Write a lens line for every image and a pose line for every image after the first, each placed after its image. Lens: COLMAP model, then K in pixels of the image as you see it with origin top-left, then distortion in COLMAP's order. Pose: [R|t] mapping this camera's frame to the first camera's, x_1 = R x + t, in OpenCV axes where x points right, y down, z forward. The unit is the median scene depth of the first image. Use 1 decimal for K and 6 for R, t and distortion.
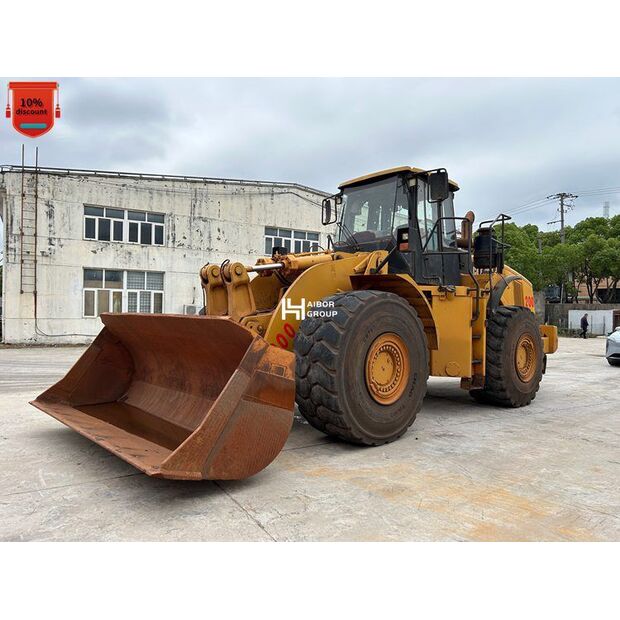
lens RADIAL K [[514.1, 0, 312.9], [0, 514.1, 305.8], [0, 0, 1]] dist [0.051149, -0.075823]
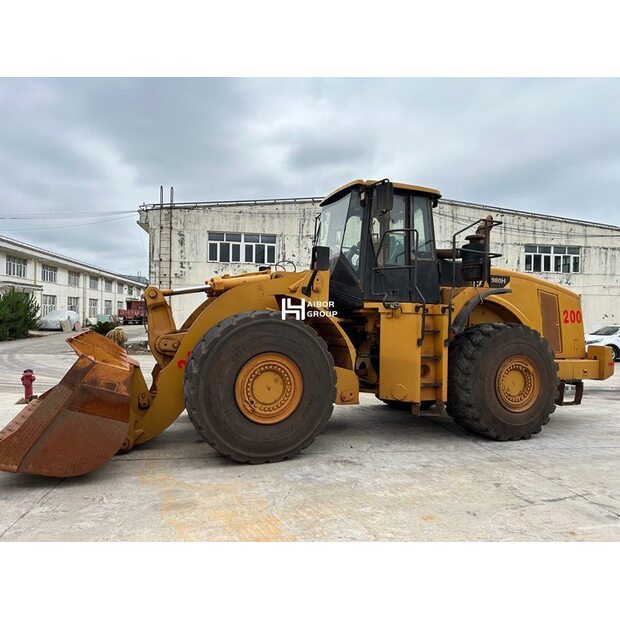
lens RADIAL K [[514.1, 0, 314.2], [0, 514.1, 305.9], [0, 0, 1]] dist [0.051149, -0.075823]
pose [[0.918080, -0.011264, -0.396235, 0.450750], [0.004228, 0.999818, -0.018625, -0.014463], [0.396373, 0.015424, 0.917960, 0.076012]]
